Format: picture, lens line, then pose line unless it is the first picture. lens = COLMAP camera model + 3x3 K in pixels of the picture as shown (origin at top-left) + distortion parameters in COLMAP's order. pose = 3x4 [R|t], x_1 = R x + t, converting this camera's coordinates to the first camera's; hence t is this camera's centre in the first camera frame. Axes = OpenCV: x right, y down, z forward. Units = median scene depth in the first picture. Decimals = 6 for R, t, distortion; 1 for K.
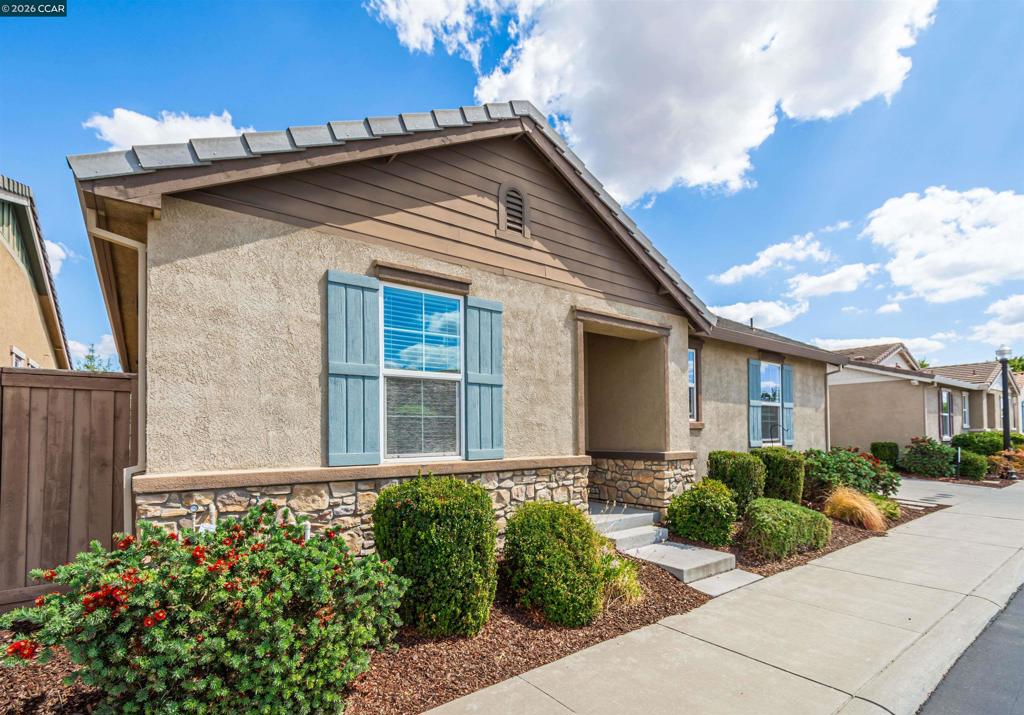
lens RADIAL K [[483.6, 0, 510.7], [0, 483.6, 421.5], [0, 0, 1]] dist [0.000090, -0.000181]
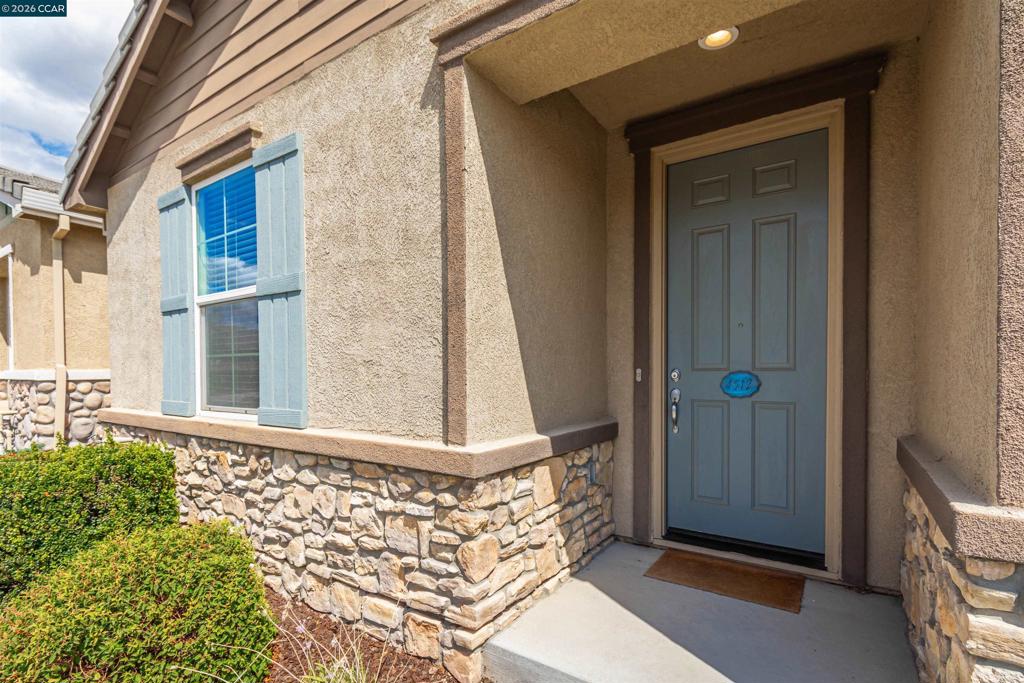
lens RADIAL K [[478.0, 0, 513.2], [0, 478.0, 379.1], [0, 0, 1]] dist [0.008416, 0.000054]
pose [[0.334406, 0.021933, -0.942174, 0.375248], [0.025345, 0.999158, 0.032255, 0.007409], [0.942088, -0.034666, 0.333569, 0.701926]]
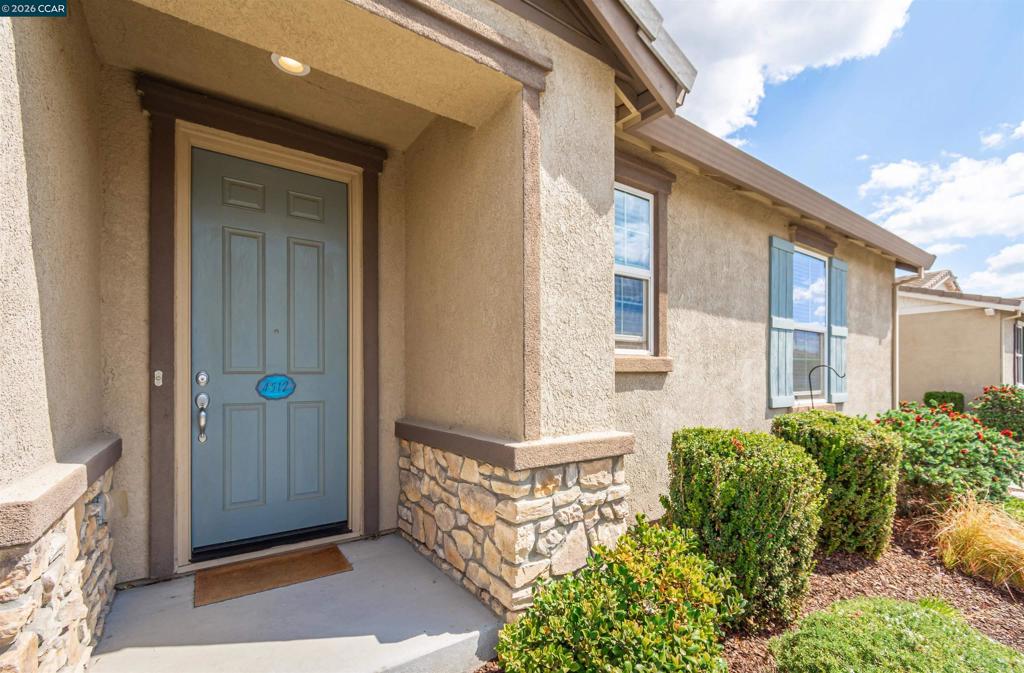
lens RADIAL K [[451.8, 0, 513.5], [0, 451.8, 378.4], [0, 0, 1]] dist [0.000511, 0.000148]
pose [[0.999356, 0.004315, -0.035619, 0.291715], [-0.003286, 0.999577, 0.028891, 0.009611], [0.035729, -0.028756, 0.998948, 0.625139]]
